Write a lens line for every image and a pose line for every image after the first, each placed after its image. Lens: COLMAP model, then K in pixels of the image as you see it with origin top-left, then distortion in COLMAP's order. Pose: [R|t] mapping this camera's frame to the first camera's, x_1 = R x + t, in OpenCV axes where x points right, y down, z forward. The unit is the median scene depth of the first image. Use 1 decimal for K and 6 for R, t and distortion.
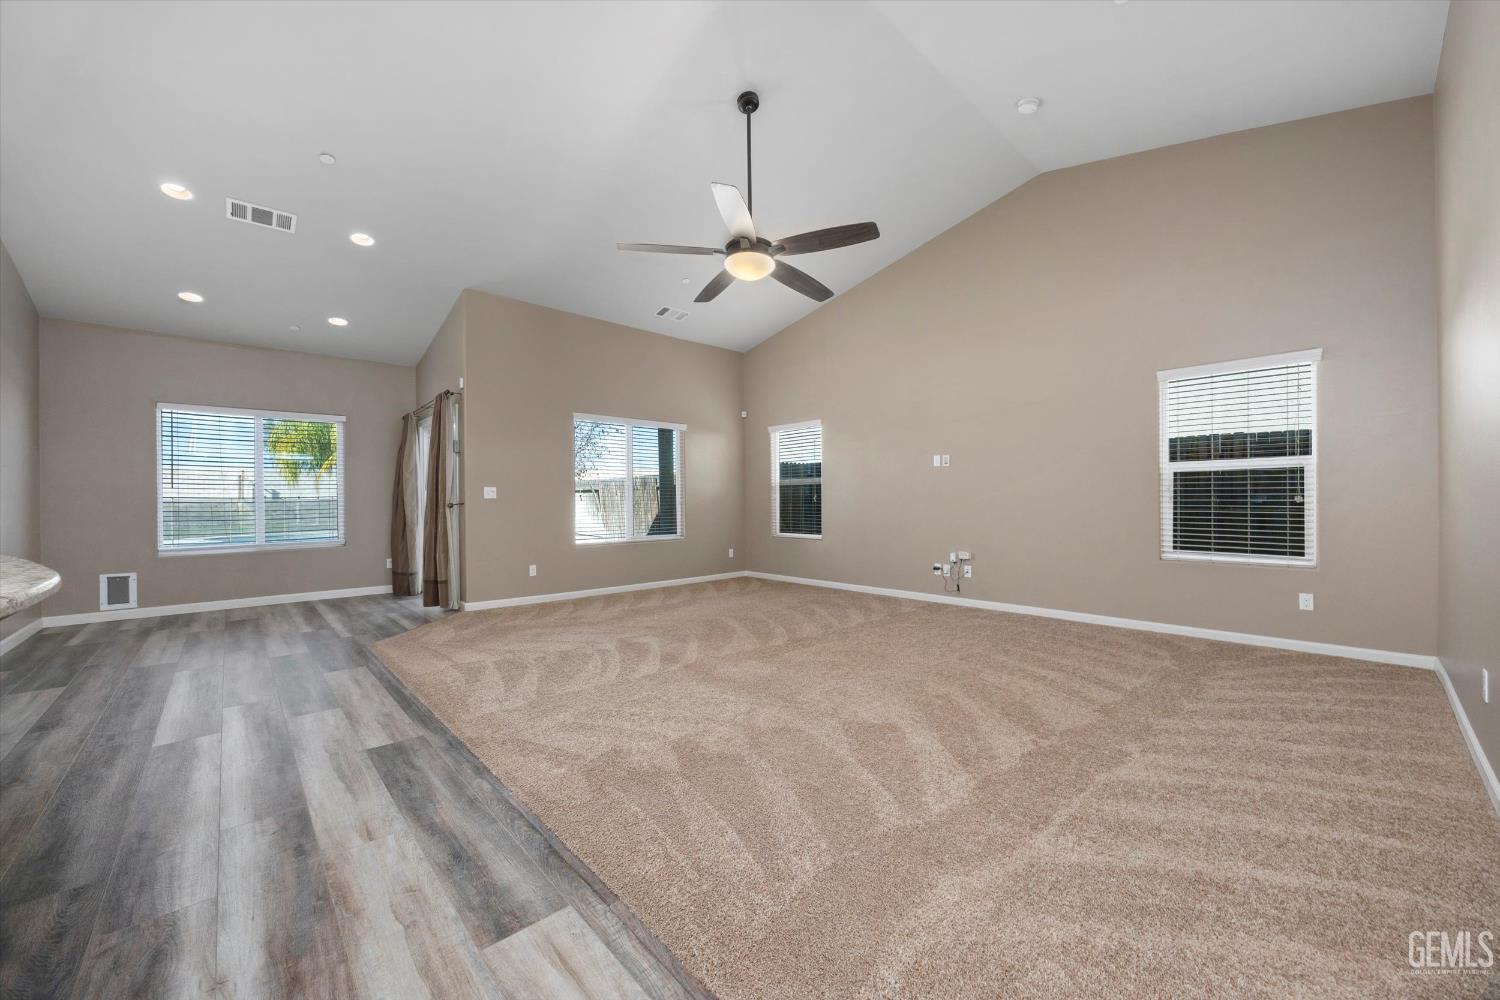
lens RADIAL K [[565.4, 0, 753.8], [0, 565.4, 501.6], [0, 0, 1]] dist [-0.003865, -0.000139]
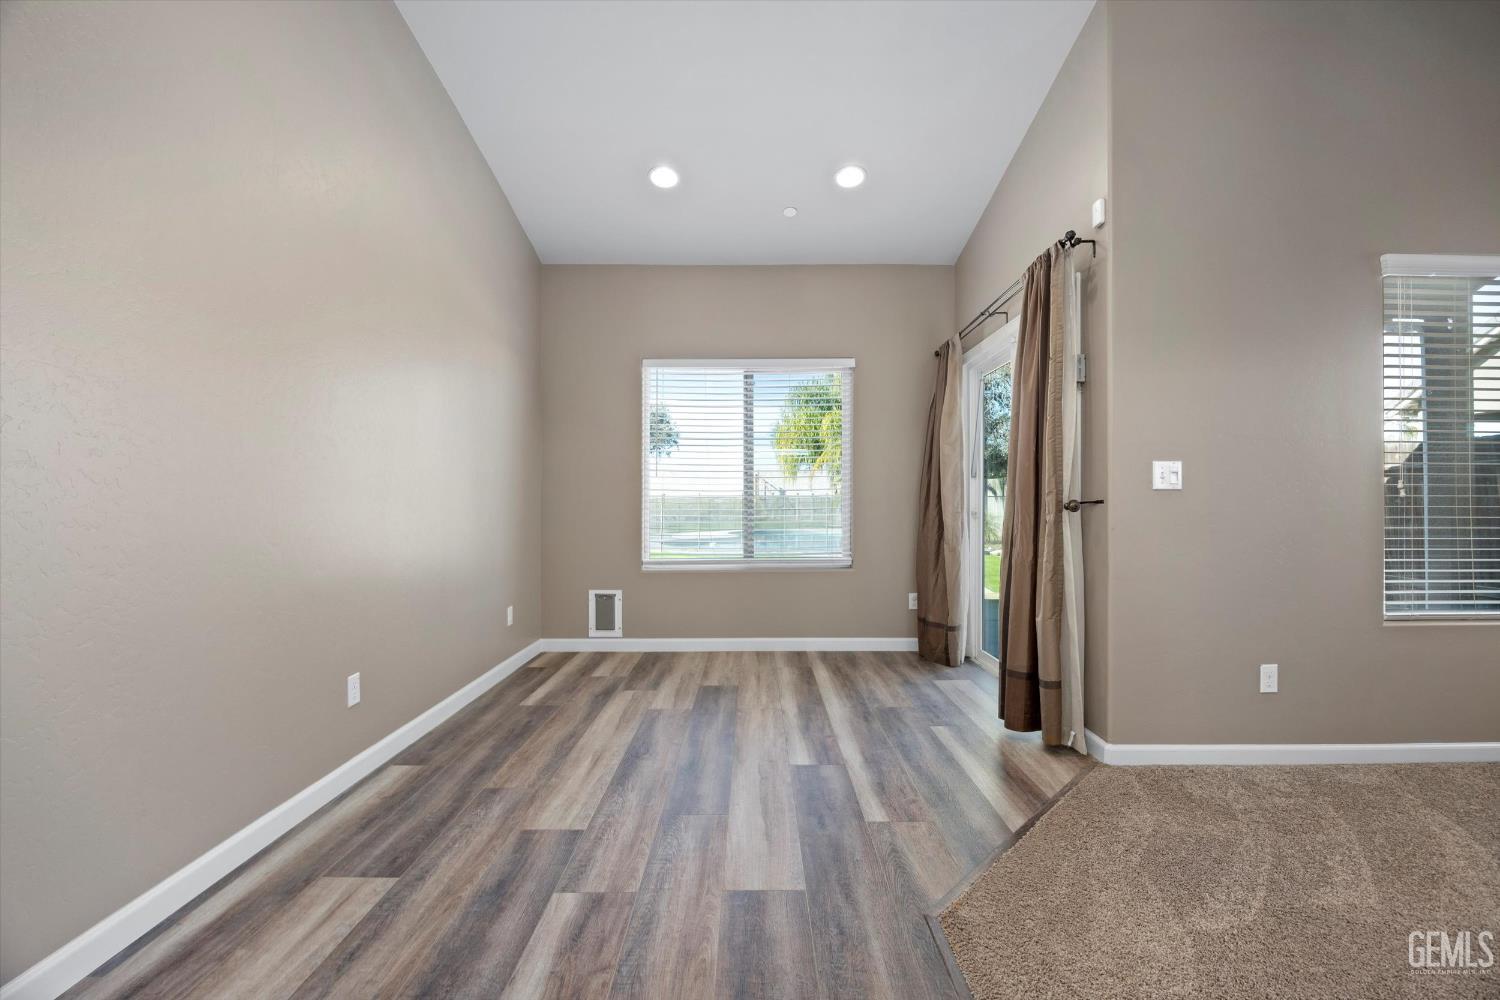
lens RADIAL K [[634.1, 0, 755.6], [0, 634.1, 499.9], [0, 0, 1]] dist [-0.018196, 0.000160]
pose [[0.734353, 0.007567, -0.678726, -0.398203], [-0.006090, 0.999971, 0.004560, 0.002018], [0.678741, 0.000785, 0.734378, 0.503407]]
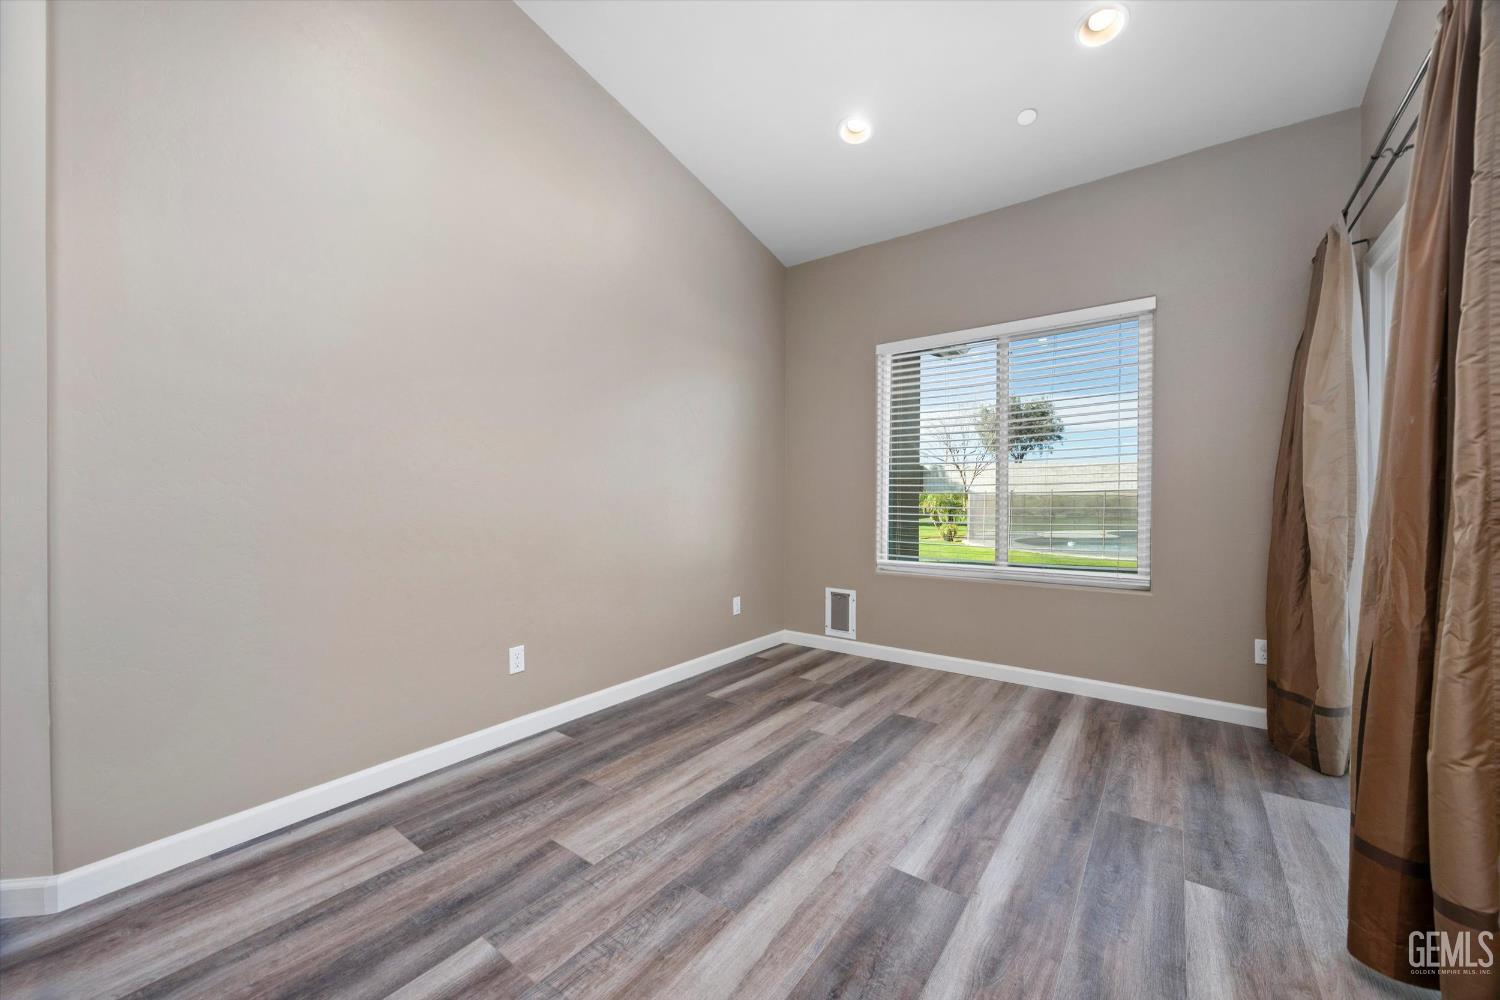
lens RADIAL K [[565.4, 0, 753.8], [0, 565.4, 501.6], [0, 0, 1]] dist [-0.003865, -0.000139]
pose [[0.182310, 0.015781, -0.983114, -0.418161], [-0.001624, 0.999875, 0.015749, 0.002520], [0.983240, -0.001275, 0.182313, 0.741166]]
